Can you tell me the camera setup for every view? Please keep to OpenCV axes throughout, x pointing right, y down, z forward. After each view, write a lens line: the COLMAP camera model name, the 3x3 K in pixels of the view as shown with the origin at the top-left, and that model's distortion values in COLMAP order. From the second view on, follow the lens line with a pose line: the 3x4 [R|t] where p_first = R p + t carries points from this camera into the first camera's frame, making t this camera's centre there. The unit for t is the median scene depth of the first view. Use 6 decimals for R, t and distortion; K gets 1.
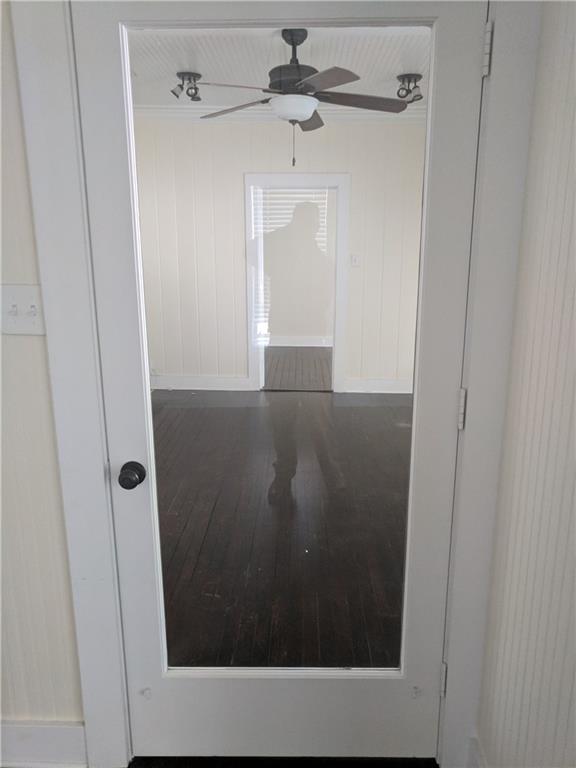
lens RADIAL K [[578.0, 0, 288.0], [0, 578.0, 384.0], [0, 0, 1]] dist [-0.001956, -0.002267]
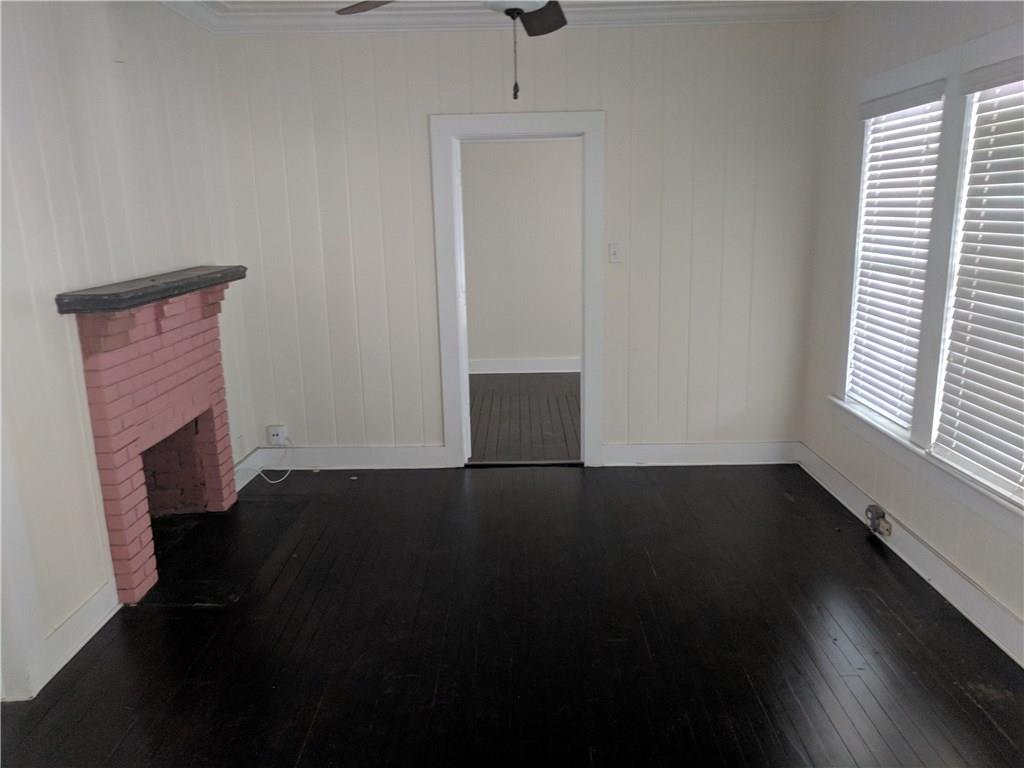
lens RADIAL K [[770.7, 0, 512.0], [0, 770.7, 384.0], [0, 0, 1]] dist [-0.001956, -0.002267]
pose [[0.999658, -0.024219, 0.009823, -0.003745], [0.024328, 0.999642, -0.011122, -0.067685], [-0.009551, 0.011357, 0.999890, 0.184261]]
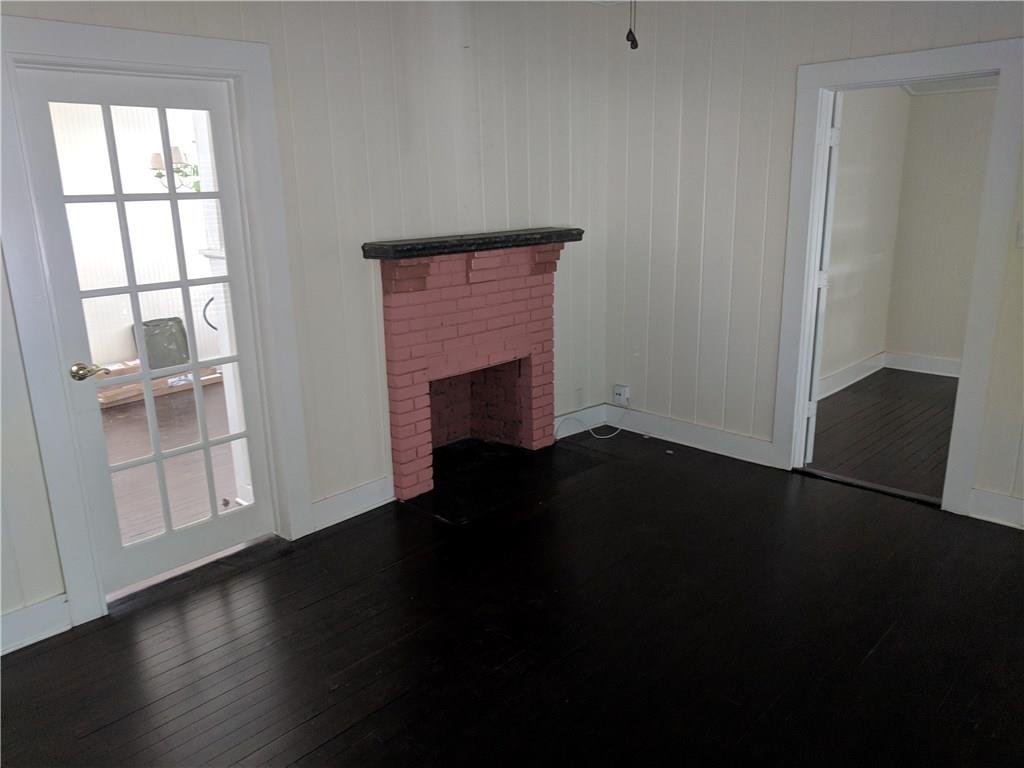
lens RADIAL K [[770.7, 0, 512.0], [0, 770.7, 384.0], [0, 0, 1]] dist [-0.001956, -0.002267]
pose [[0.741517, 0.158115, -0.652037, 0.221598], [-0.141603, 0.986825, 0.078263, -0.090196], [0.655821, 0.034297, 0.754137, 0.288776]]
